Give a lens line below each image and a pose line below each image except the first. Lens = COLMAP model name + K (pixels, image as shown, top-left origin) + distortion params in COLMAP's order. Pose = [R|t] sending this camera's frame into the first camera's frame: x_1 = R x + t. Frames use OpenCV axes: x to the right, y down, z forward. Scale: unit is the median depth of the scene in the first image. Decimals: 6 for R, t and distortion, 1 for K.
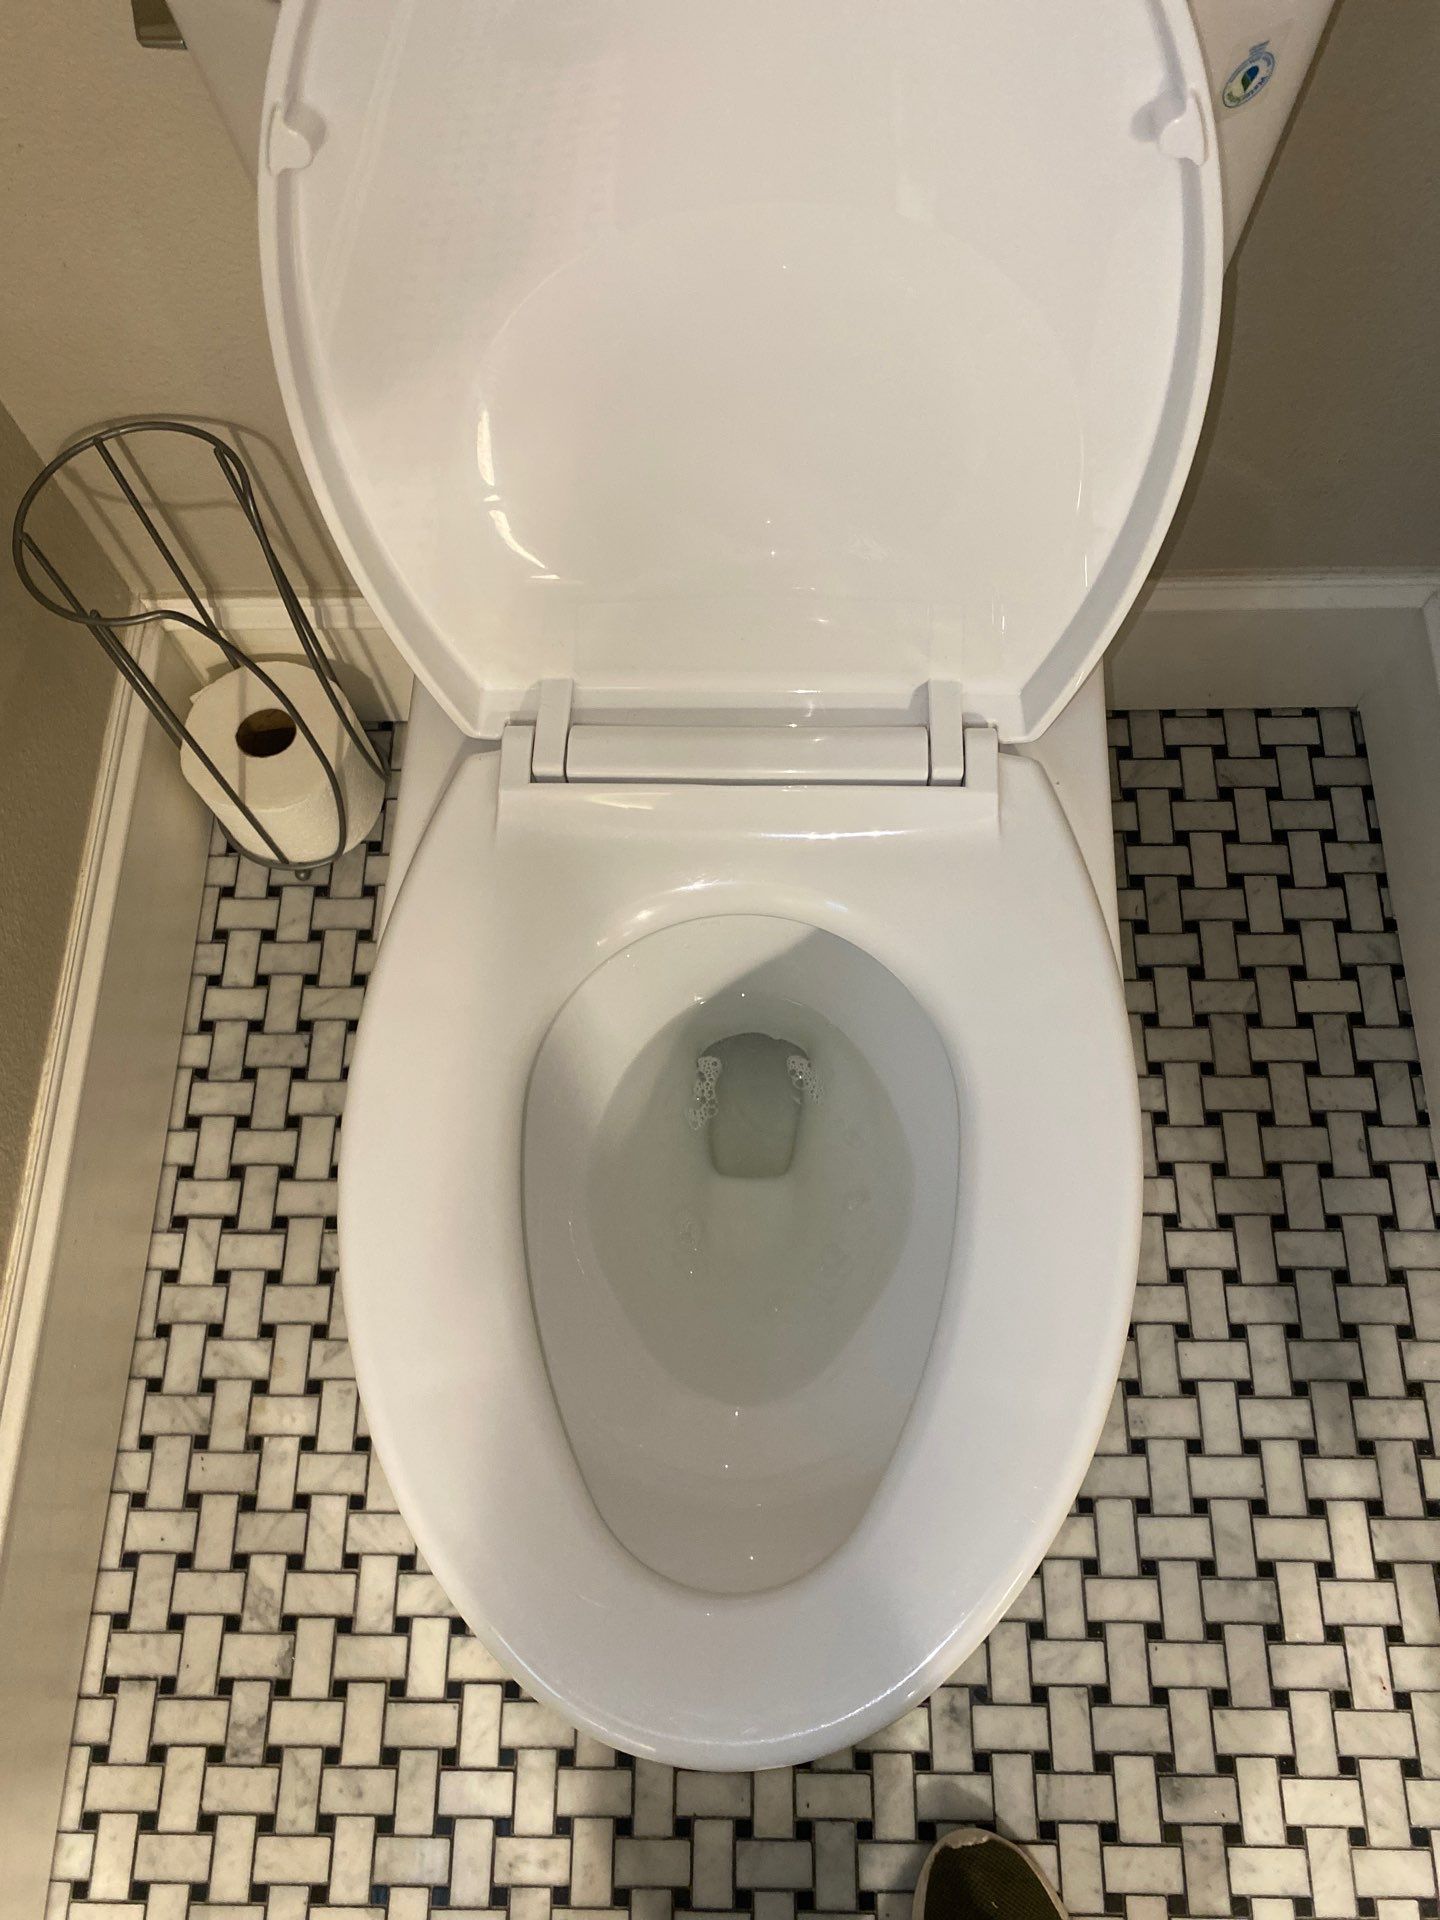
lens RADIAL K [[1556.6, 0, 742.3], [0, 1556.6, 960.1], [0, 0, 1]] dist [0.006406, 0.003152]
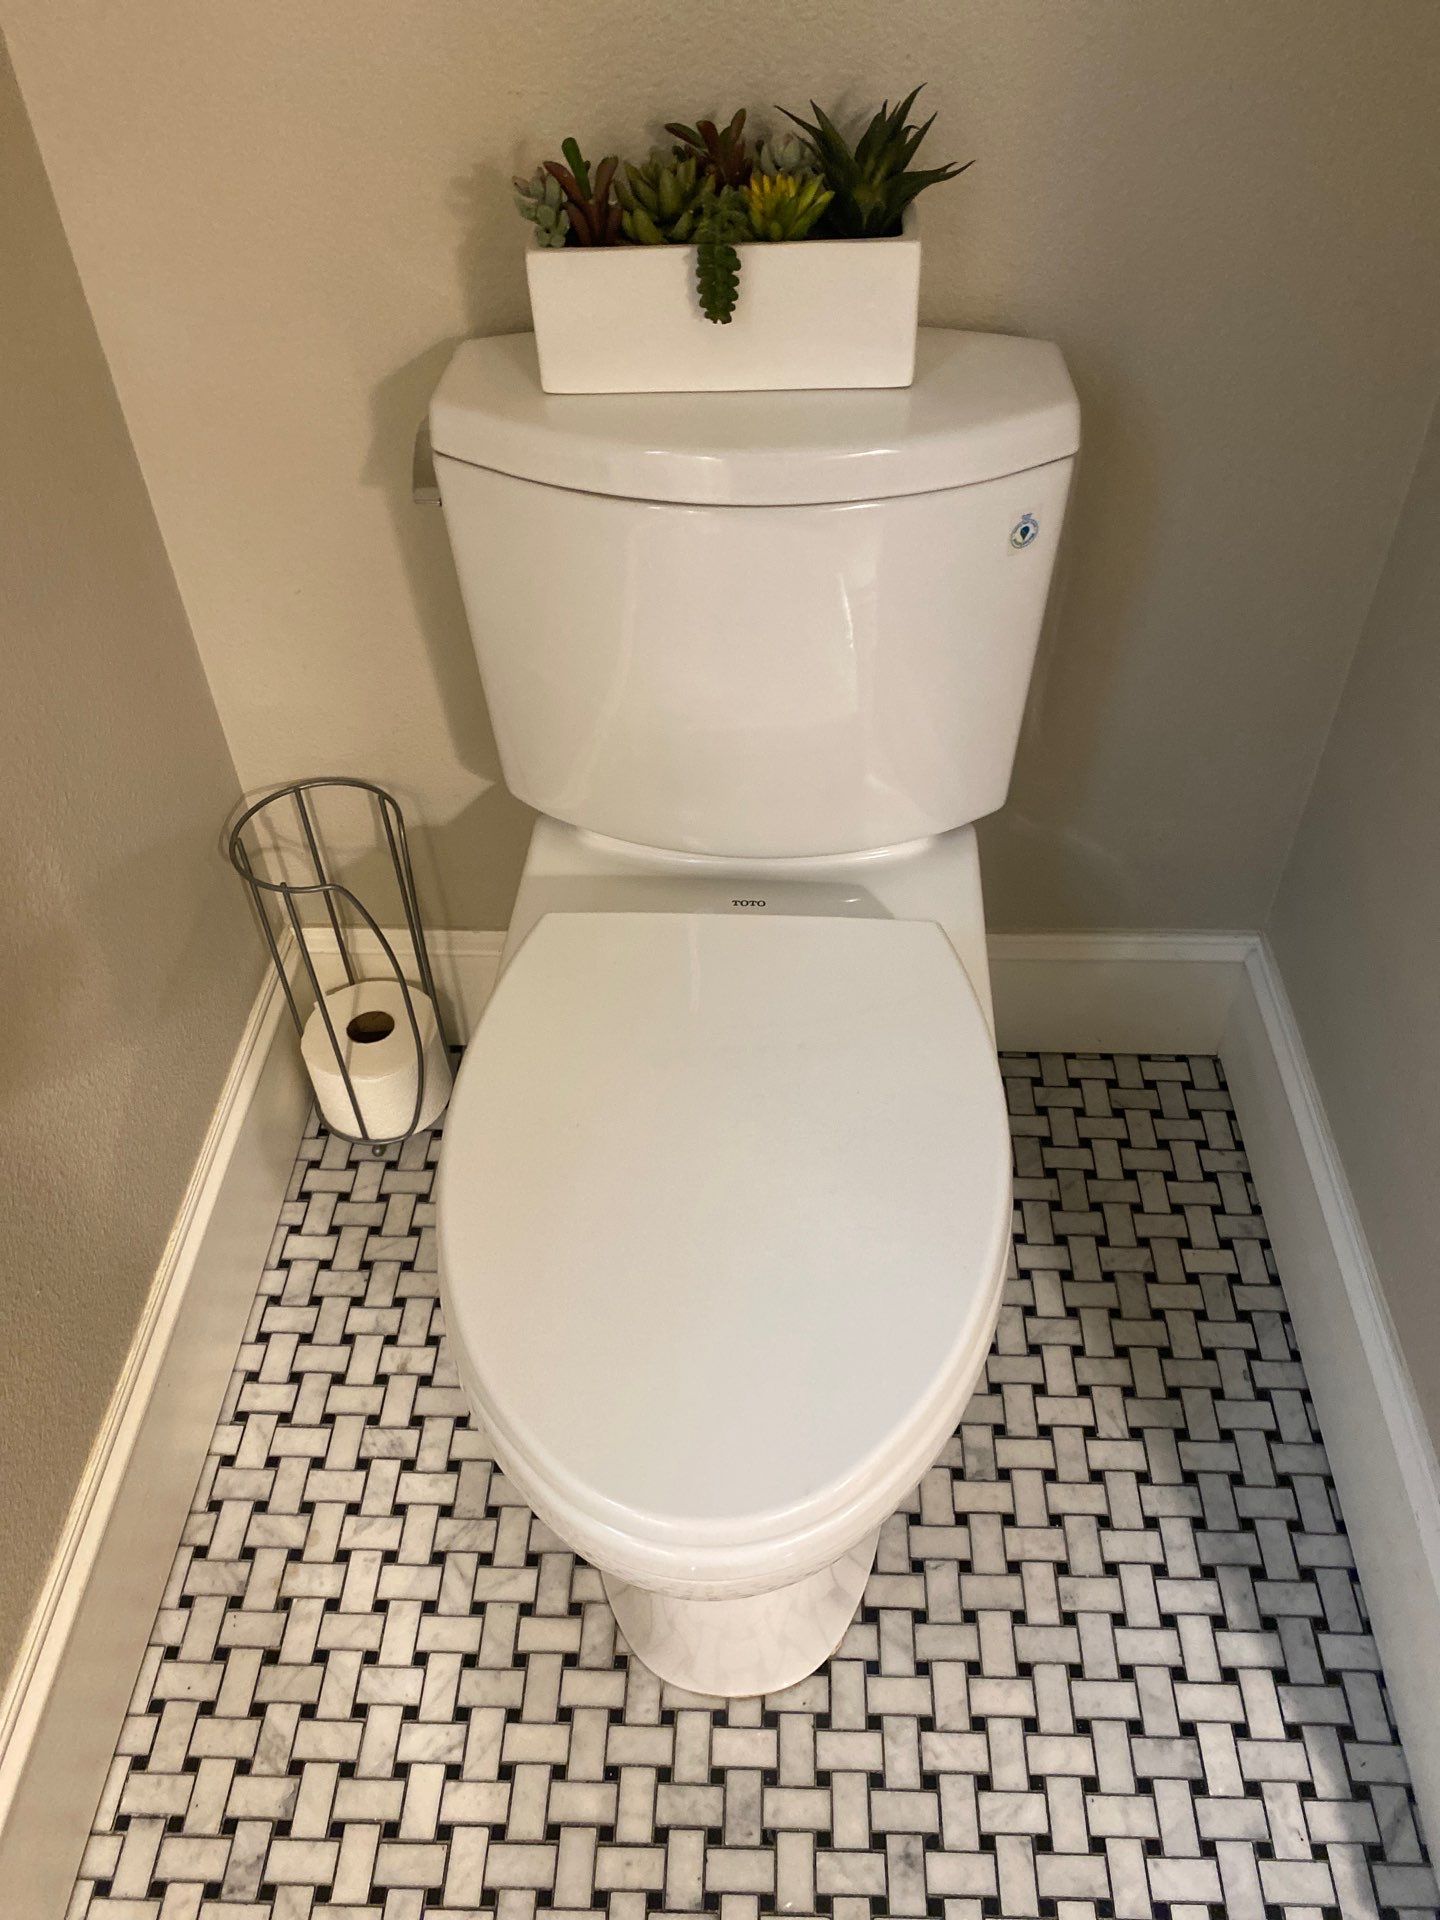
lens RADIAL K [[1556.6, 0, 742.3], [0, 1556.6, 960.1], [0, 0, 1]] dist [0.006406, 0.003152]
pose [[0.999315, 0.036476, 0.006308, -0.007812], [-0.030831, 0.914449, -0.403526, 0.329258], [-0.020488, 0.403055, 0.914946, -0.218169]]
